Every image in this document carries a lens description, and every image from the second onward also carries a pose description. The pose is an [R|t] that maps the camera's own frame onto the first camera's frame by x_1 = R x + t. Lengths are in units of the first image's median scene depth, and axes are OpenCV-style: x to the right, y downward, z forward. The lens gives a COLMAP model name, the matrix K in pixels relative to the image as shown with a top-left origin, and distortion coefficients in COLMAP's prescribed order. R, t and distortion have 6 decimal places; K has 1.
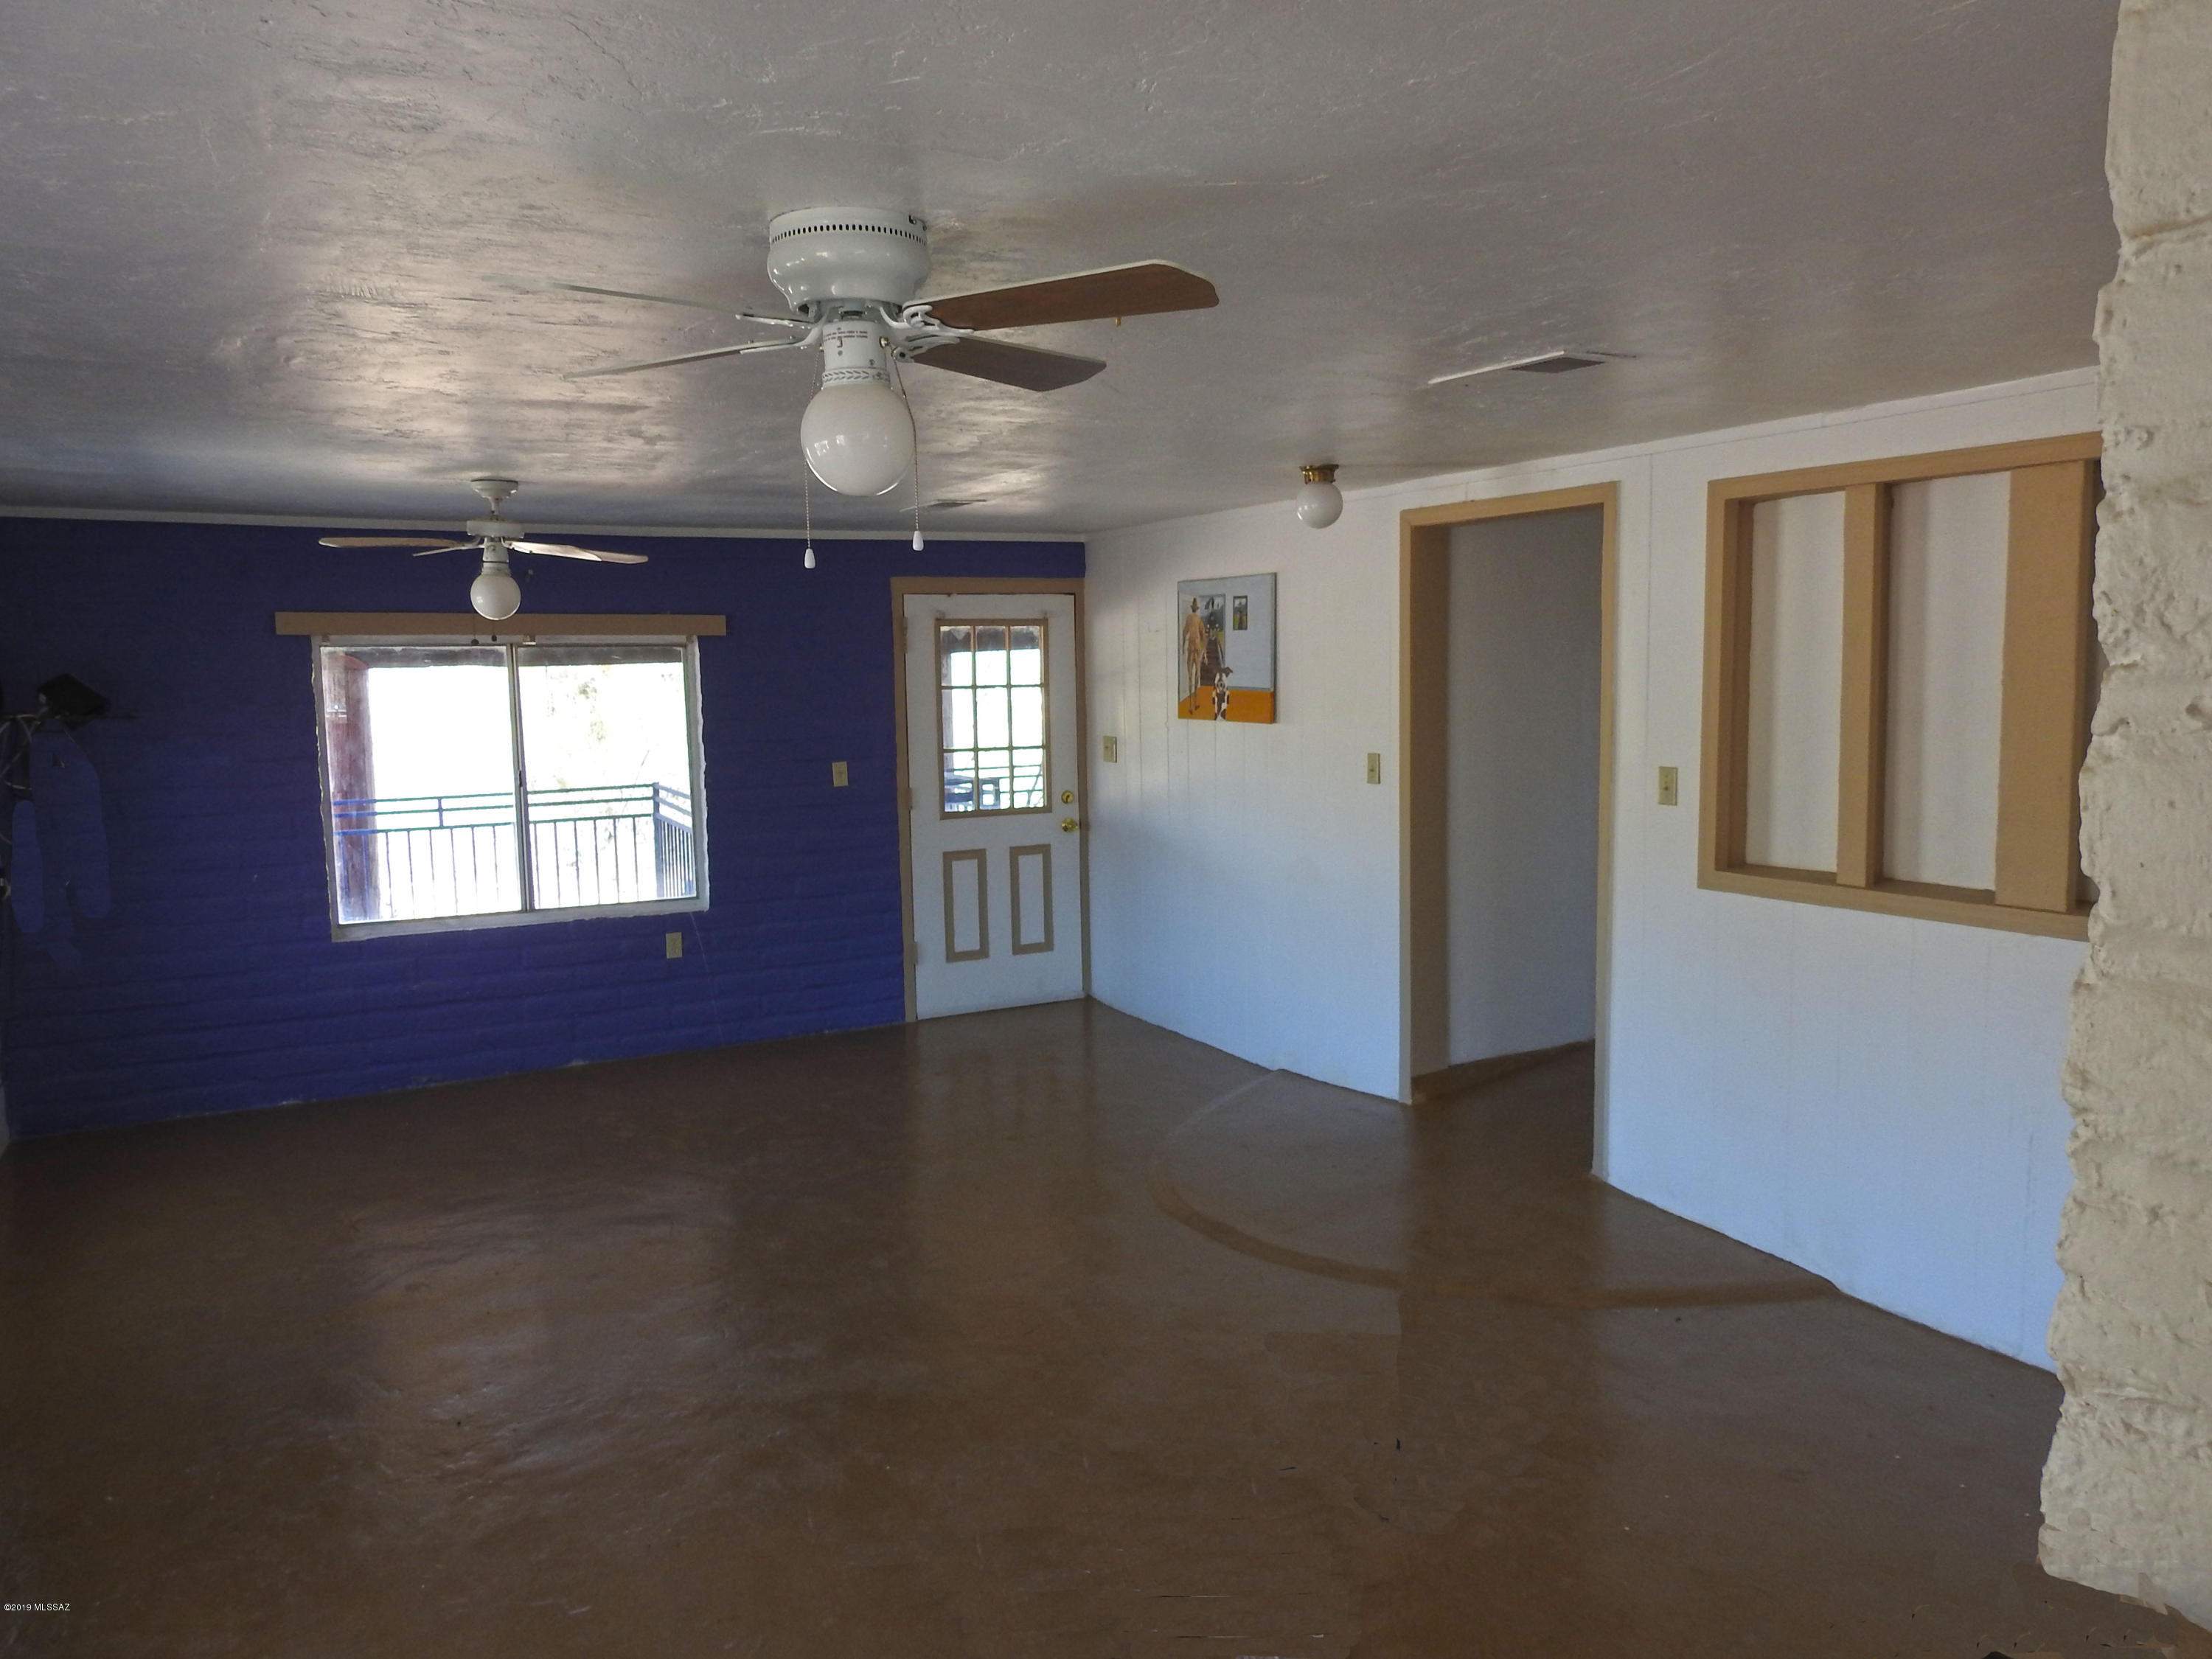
lens RADIAL K [[1591.2, 0, 1097.6], [0, 1591.2, 839.6], [0, 0, 1]] dist [0.001782, -0.003708]
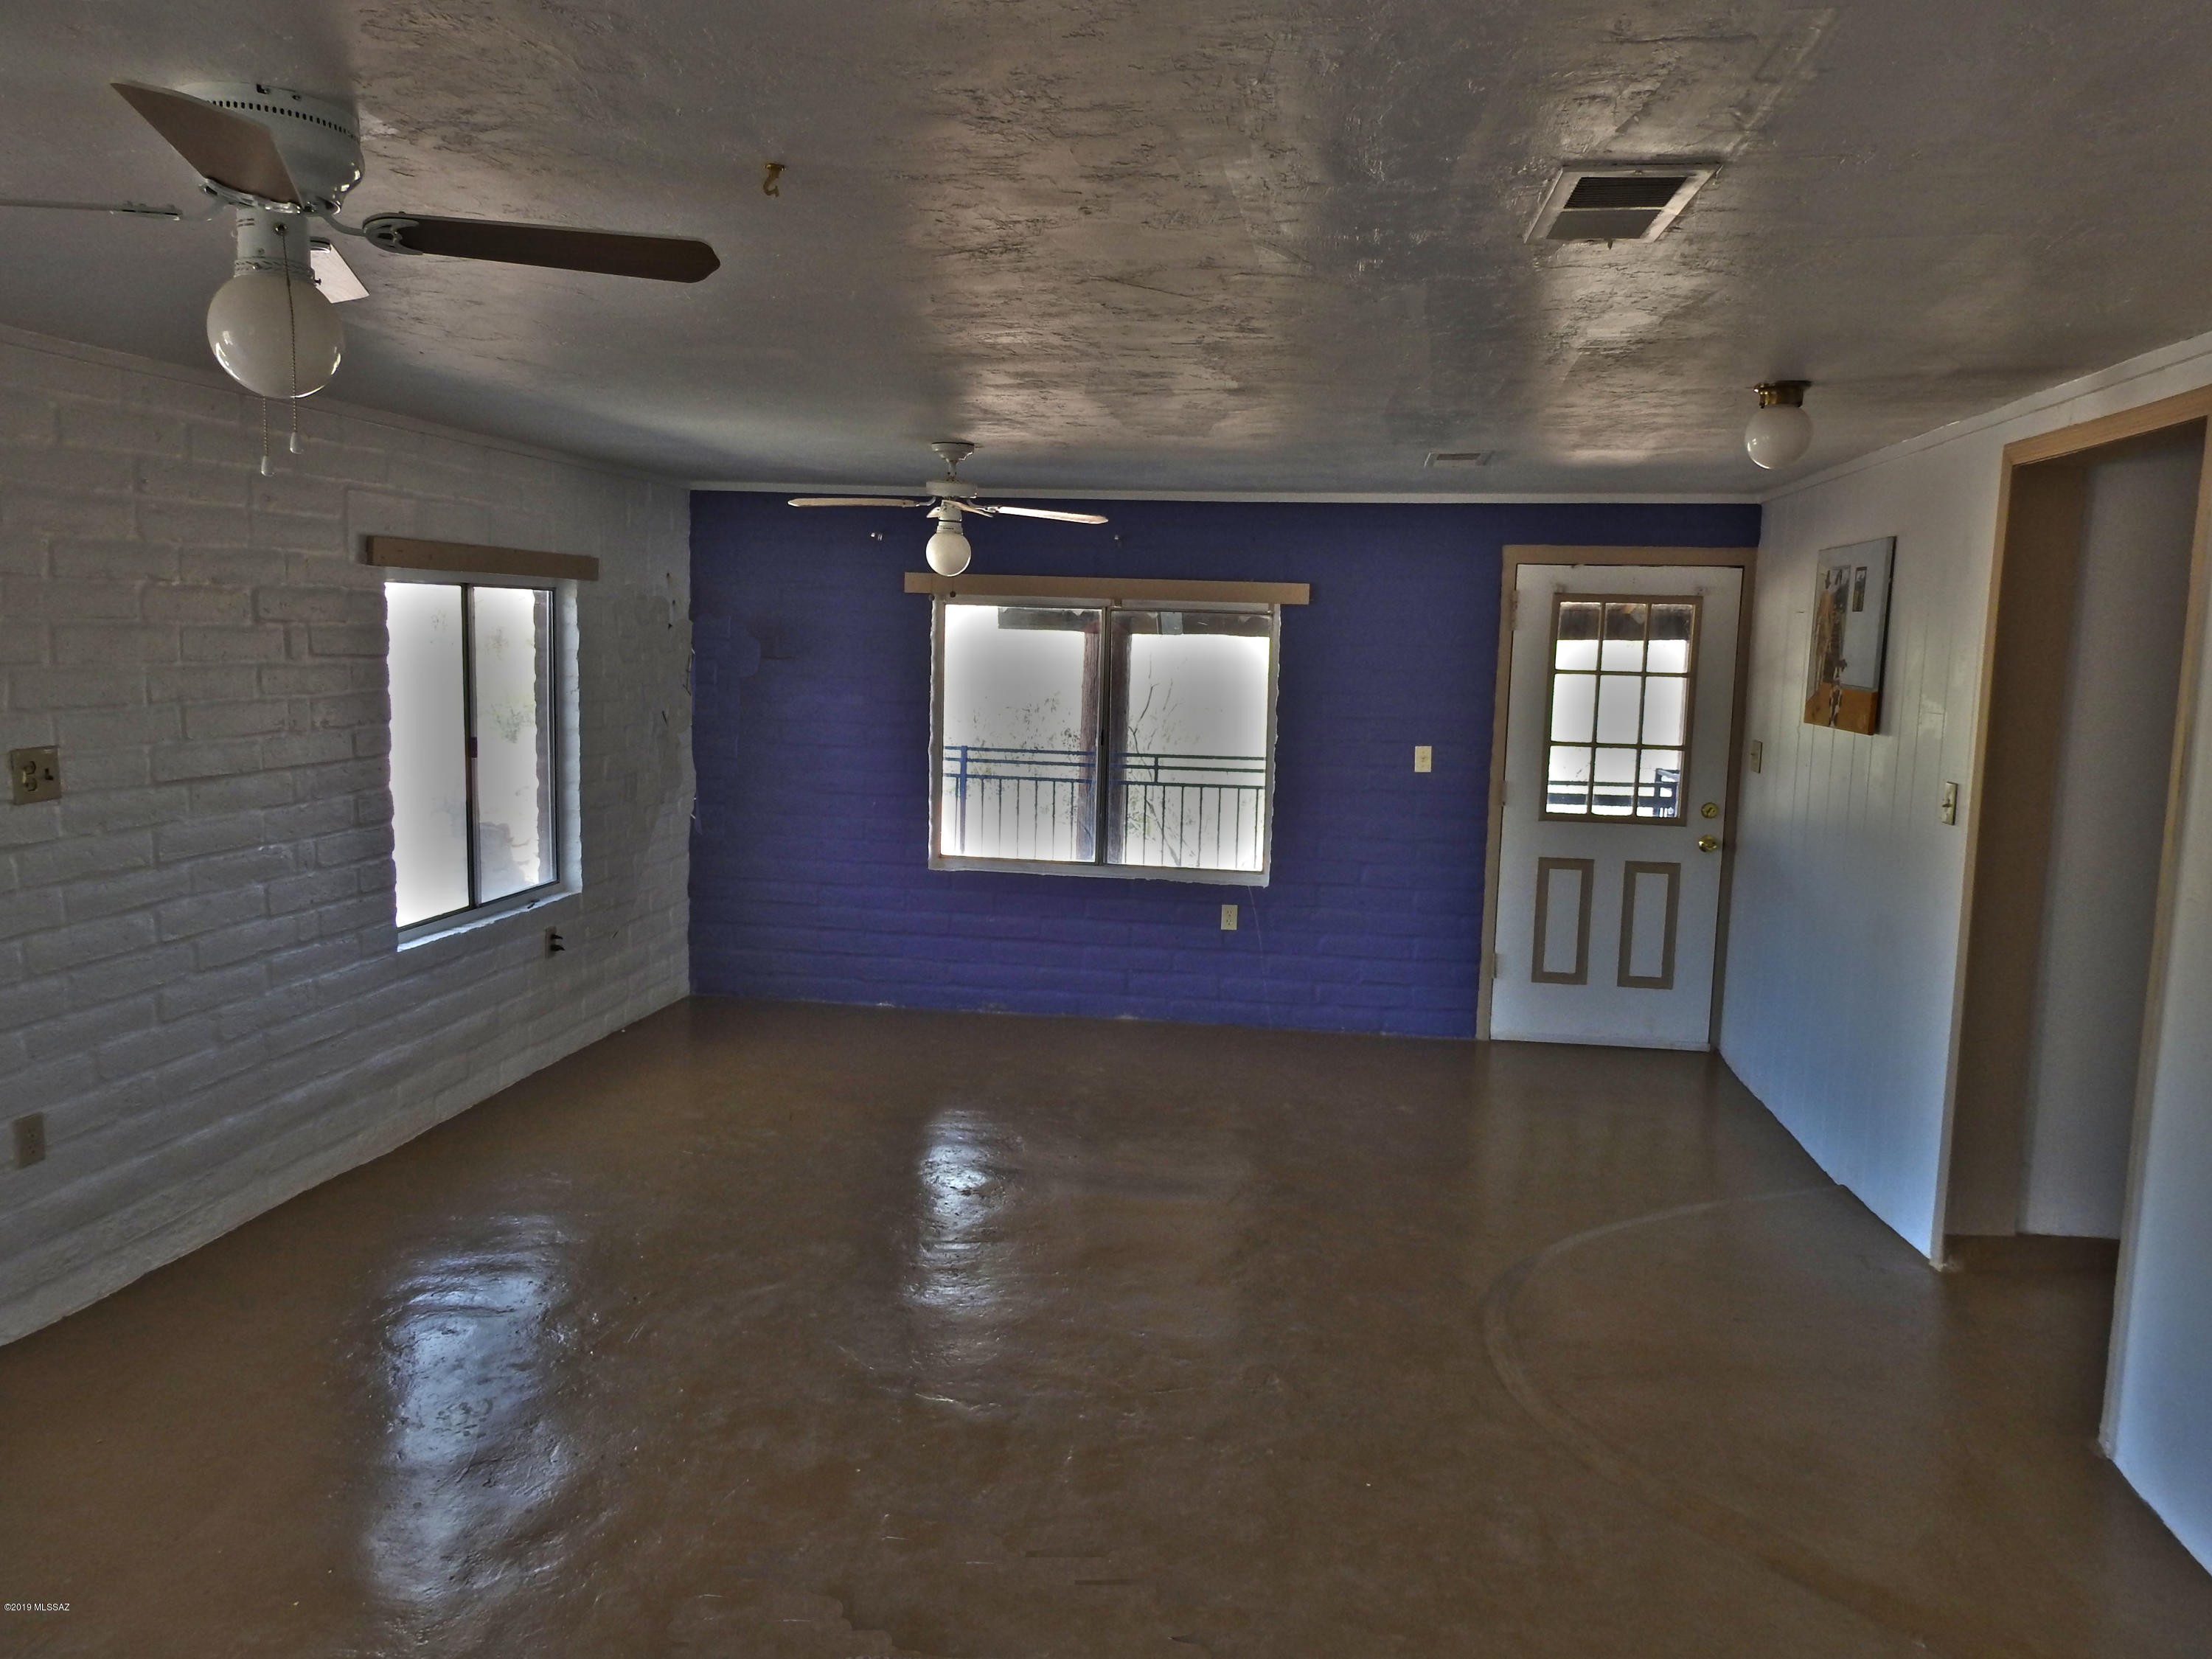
lens RADIAL K [[1591.2, 0, 1097.6], [0, 1591.2, 839.6], [0, 0, 1]] dist [0.001782, -0.003708]
pose [[0.801109, 0.109892, -0.588344, 0.228766], [-0.105364, 0.993542, 0.042108, -0.013487], [0.589172, 0.028257, 0.807514, 0.142836]]
